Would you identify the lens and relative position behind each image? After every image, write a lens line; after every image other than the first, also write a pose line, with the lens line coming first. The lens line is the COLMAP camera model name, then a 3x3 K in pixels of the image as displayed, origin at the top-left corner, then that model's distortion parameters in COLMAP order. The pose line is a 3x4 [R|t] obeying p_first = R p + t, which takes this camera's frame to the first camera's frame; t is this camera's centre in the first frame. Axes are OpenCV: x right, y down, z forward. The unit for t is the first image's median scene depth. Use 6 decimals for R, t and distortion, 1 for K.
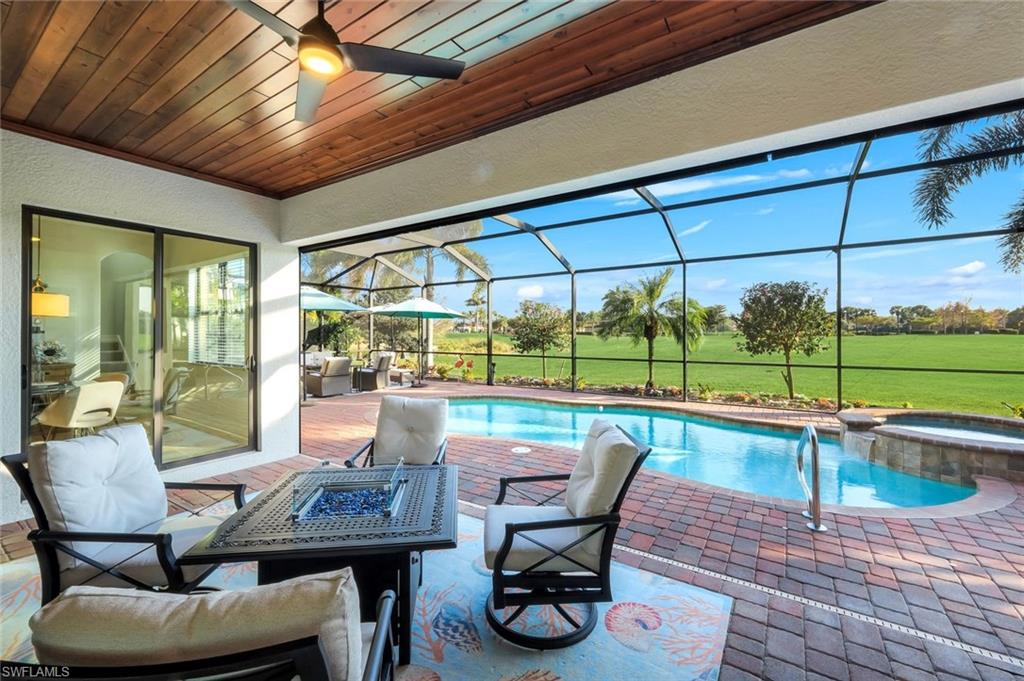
lens RADIAL K [[420.1, 0, 514.1], [0, 420.1, 337.3], [0, 0, 1]] dist [-0.002525, 0.000531]
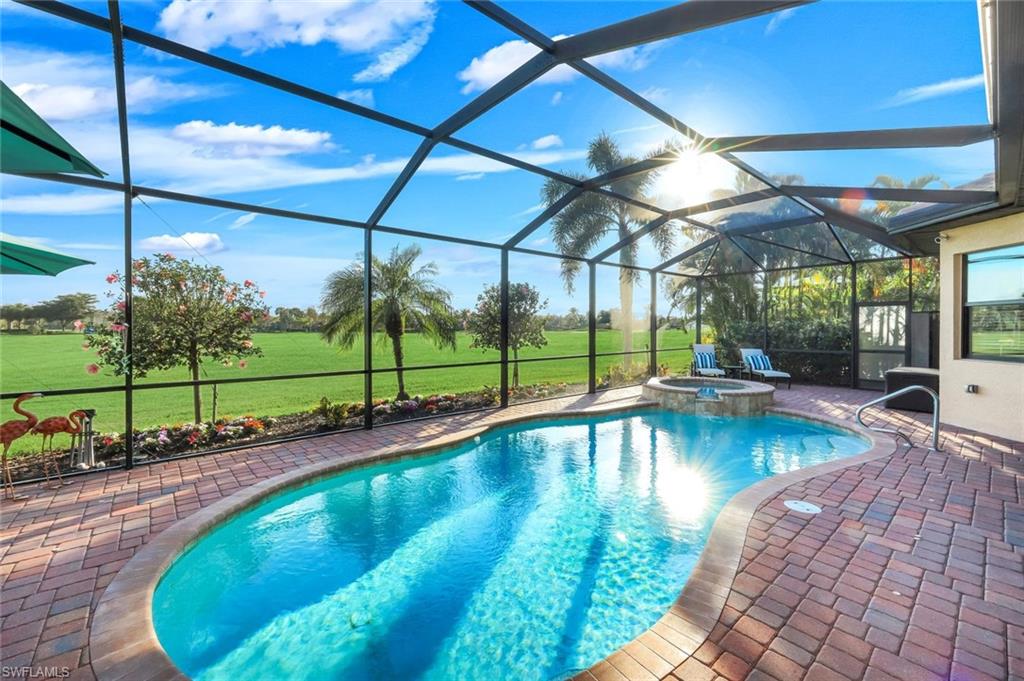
lens RADIAL K [[420.1, 0, 515.8], [0, 420.1, 329.9], [0, 0, 1]] dist [-0.002525, 0.000531]
pose [[0.267743, 0.000511, 0.963490, -0.407253], [0.010972, 0.999933, -0.003580, -0.005251], [-0.963428, 0.011530, 0.267720, 0.695979]]
